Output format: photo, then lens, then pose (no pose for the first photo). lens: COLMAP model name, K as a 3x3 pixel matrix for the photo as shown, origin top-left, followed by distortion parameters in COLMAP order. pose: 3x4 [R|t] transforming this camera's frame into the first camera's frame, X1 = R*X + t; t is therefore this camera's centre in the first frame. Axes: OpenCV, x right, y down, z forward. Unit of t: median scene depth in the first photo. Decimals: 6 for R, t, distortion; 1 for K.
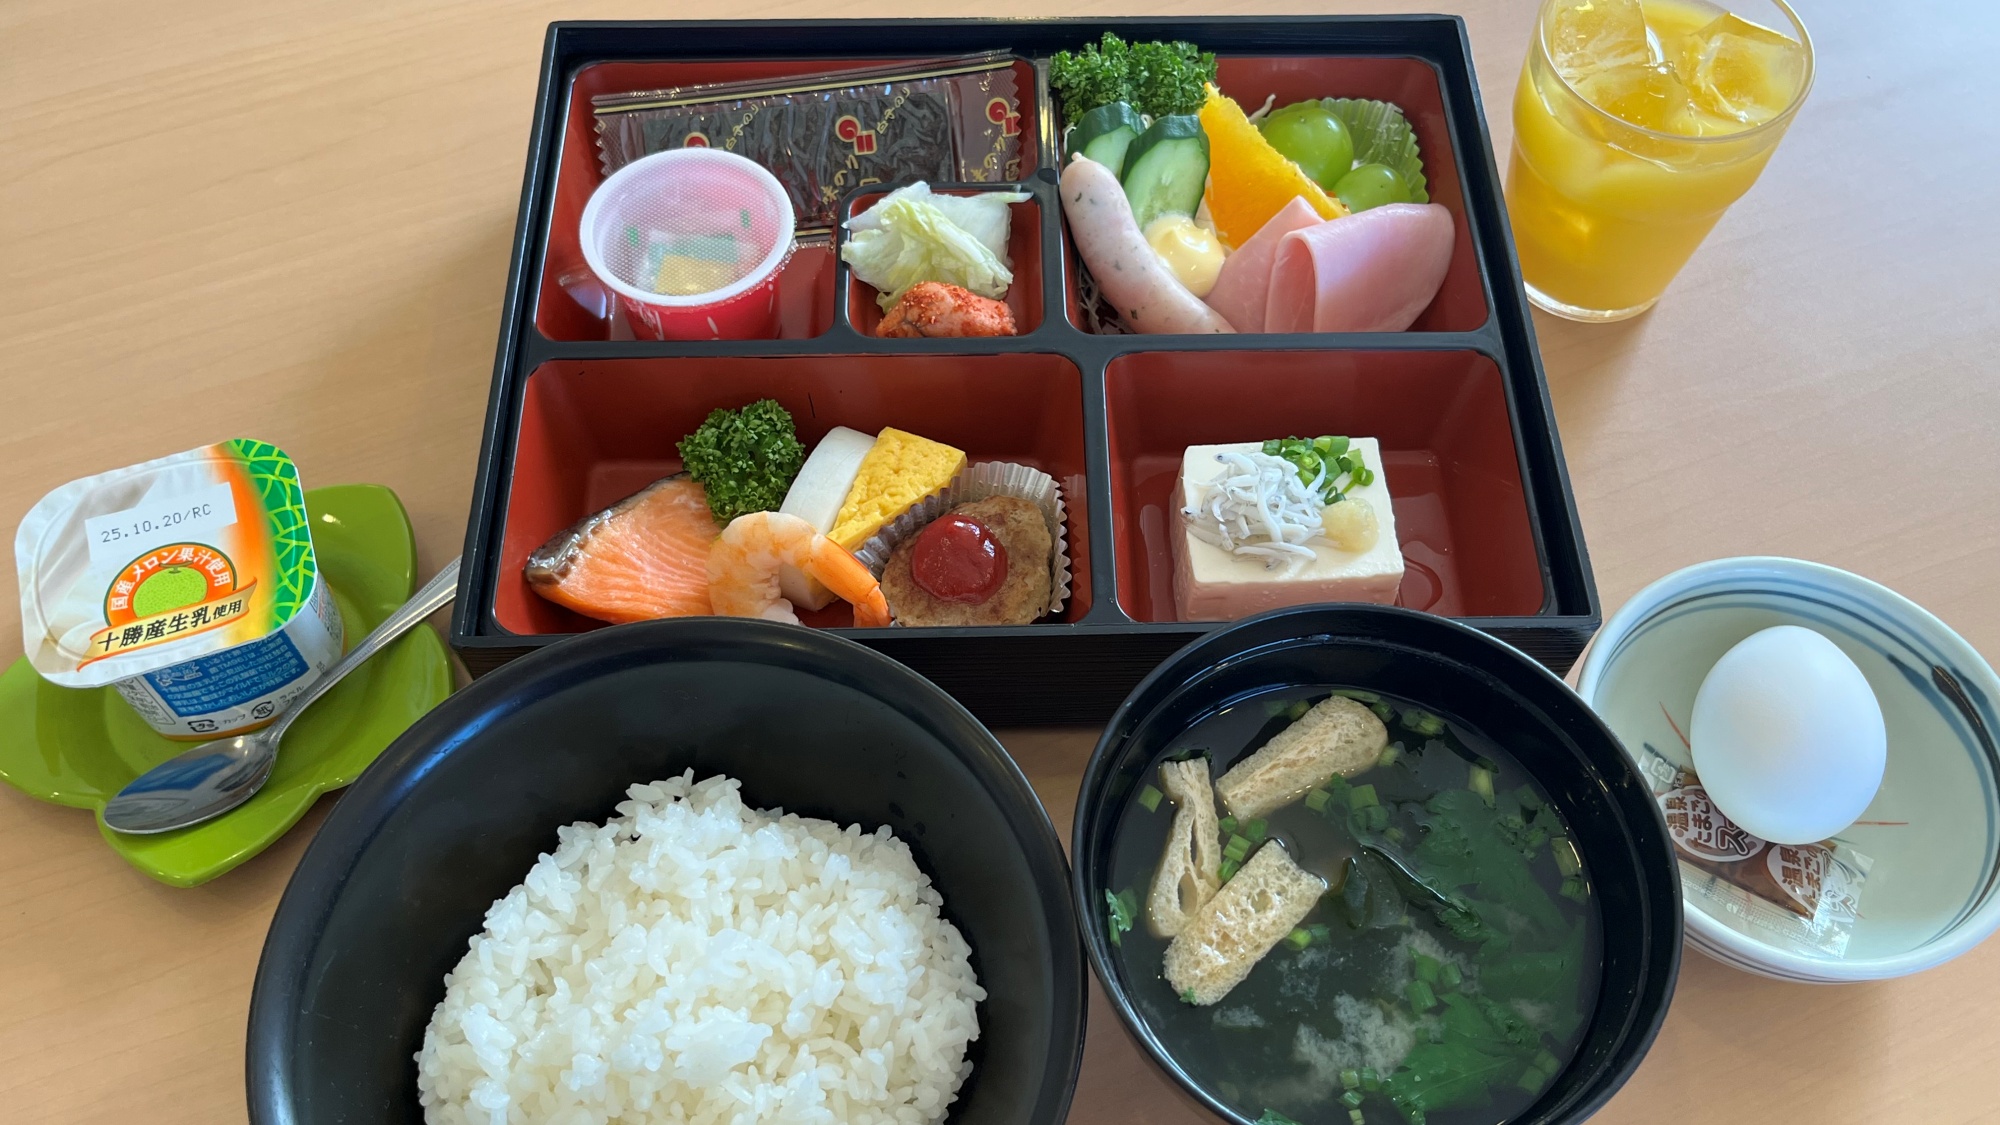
lens RADIAL K [[1698.8, 0, 1020.0], [0, 1698.8, 598.0], [0, 0, 1]] dist [0.053510, -0.007828]
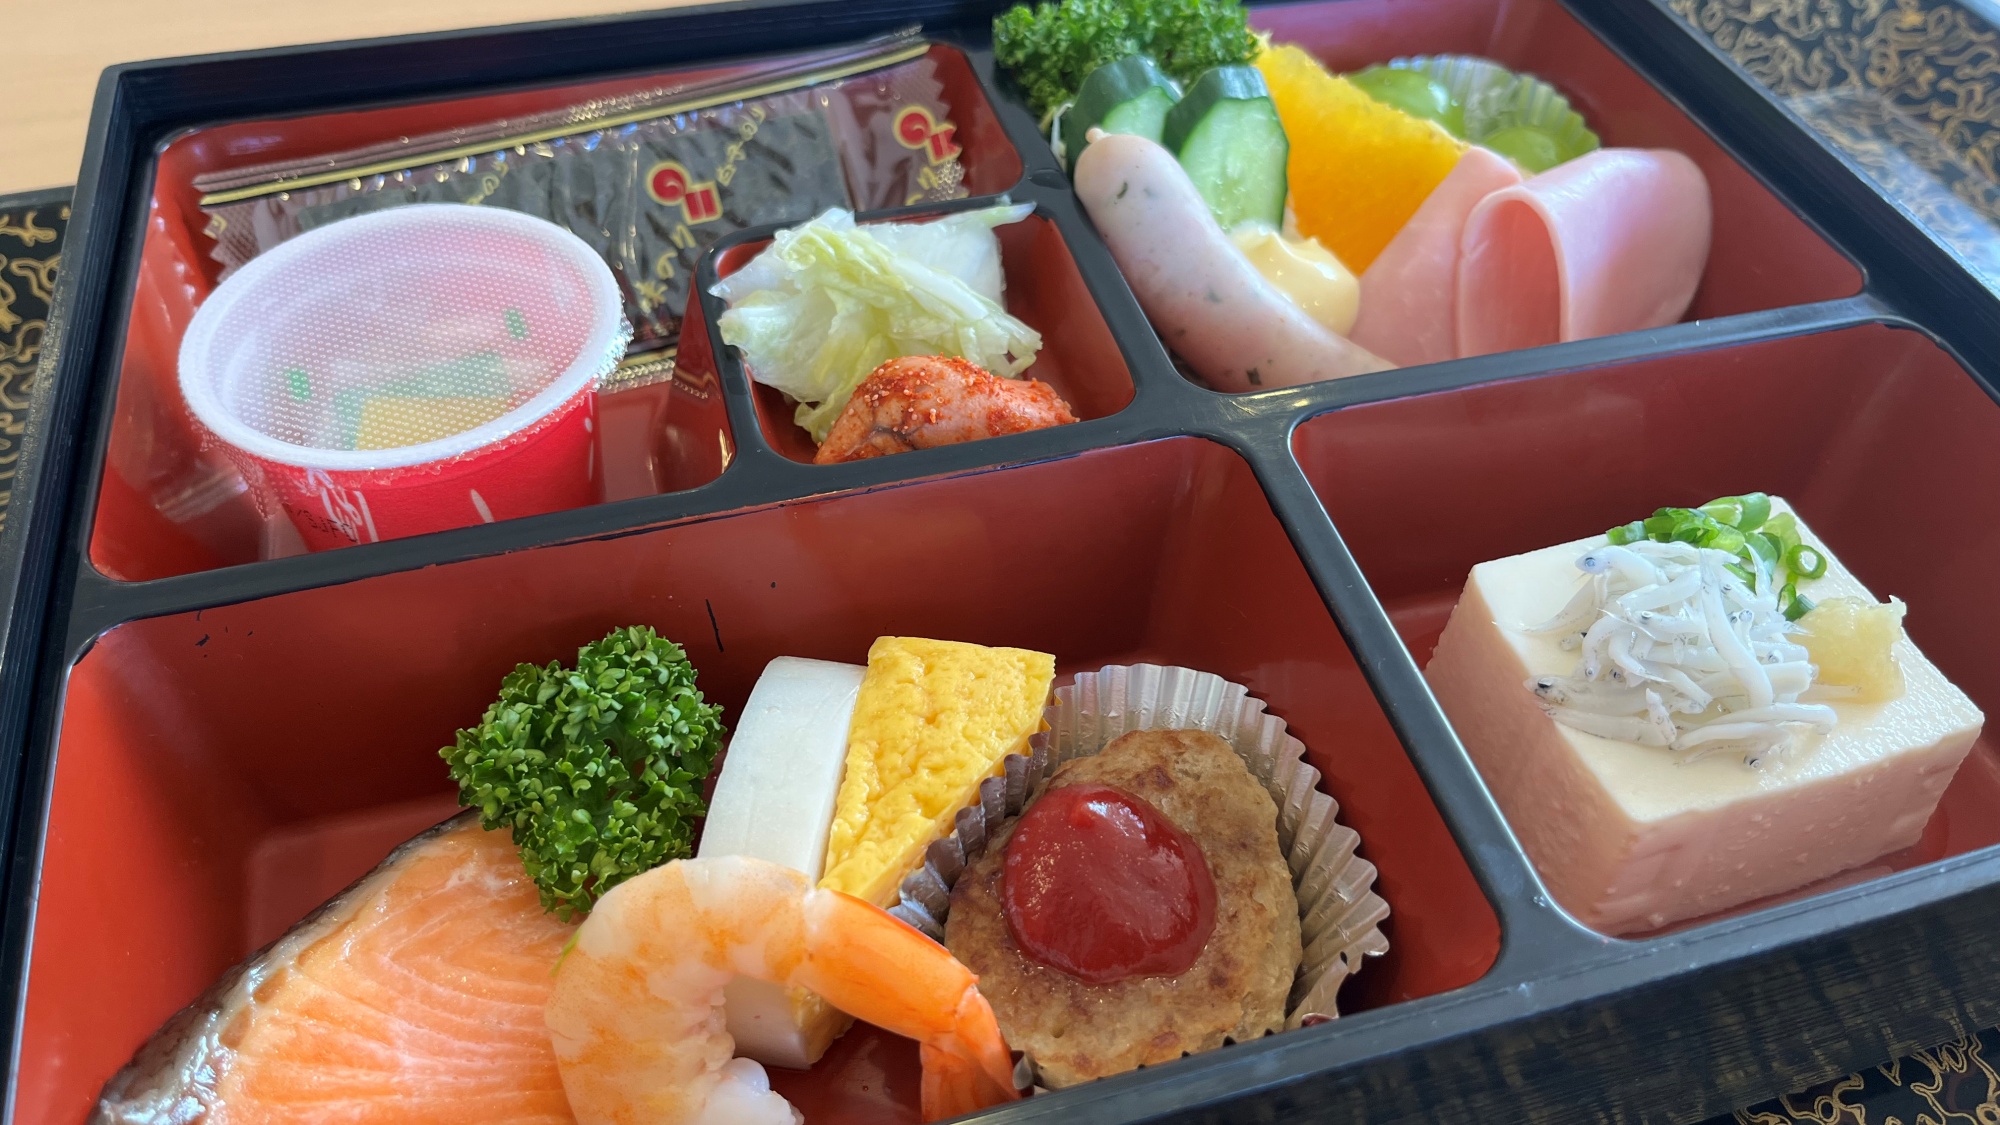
lens RADIAL K [[1556.4, 0, 994.3], [0, 1556.4, 518.3], [0, 0, 1]] dist [0.021055, -0.008963]
pose [[0.969036, -0.163999, 0.184591, -0.126202], [0.202770, 0.955133, -0.215881, -0.031458], [-0.140905, 0.246626, 0.958813, 0.572670]]
